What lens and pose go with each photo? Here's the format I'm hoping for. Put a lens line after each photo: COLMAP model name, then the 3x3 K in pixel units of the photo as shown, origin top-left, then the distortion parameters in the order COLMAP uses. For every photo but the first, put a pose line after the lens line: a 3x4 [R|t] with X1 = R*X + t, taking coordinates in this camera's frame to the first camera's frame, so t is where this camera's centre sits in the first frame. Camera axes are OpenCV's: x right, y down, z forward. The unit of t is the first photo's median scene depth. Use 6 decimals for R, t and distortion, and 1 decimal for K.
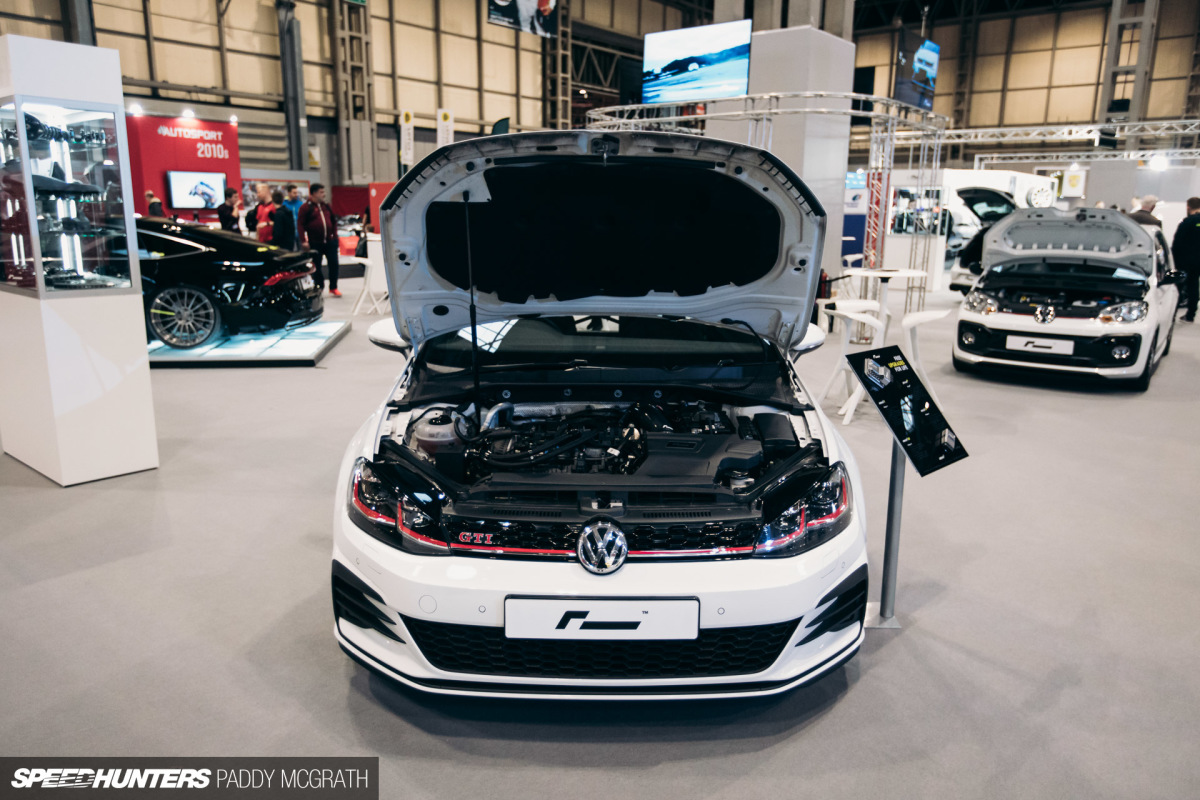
lens RADIAL K [[848.5, 0, 598.5], [0, 848.5, 404.8], [0, 0, 1]] dist [0.001214, -0.005481]
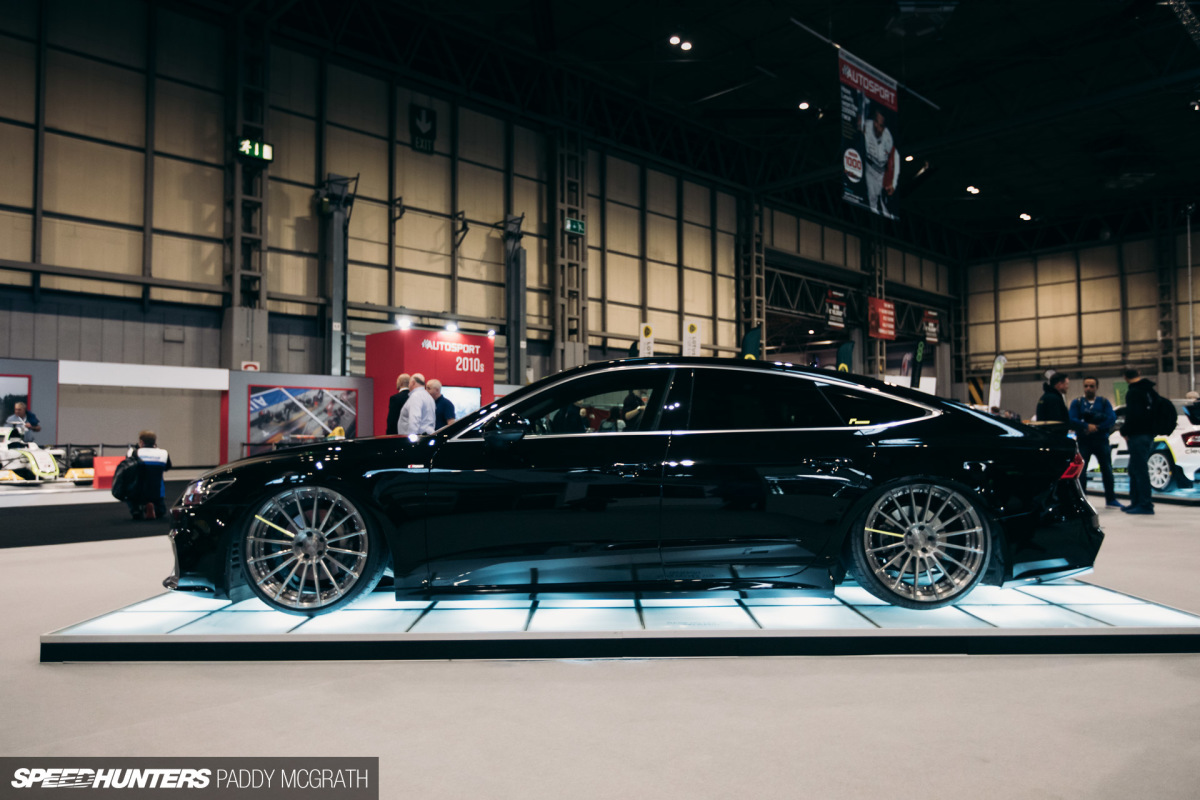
lens RADIAL K [[848.5, 0, 609.4], [0, 848.5, 403.2], [0, 0, 1]] dist [0.001214, -0.005481]
pose [[0.989495, -0.020209, -0.143149, -0.101710], [-0.018178, 0.964930, -0.261877, -0.008187], [0.143421, 0.261728, 0.954426, 0.080836]]
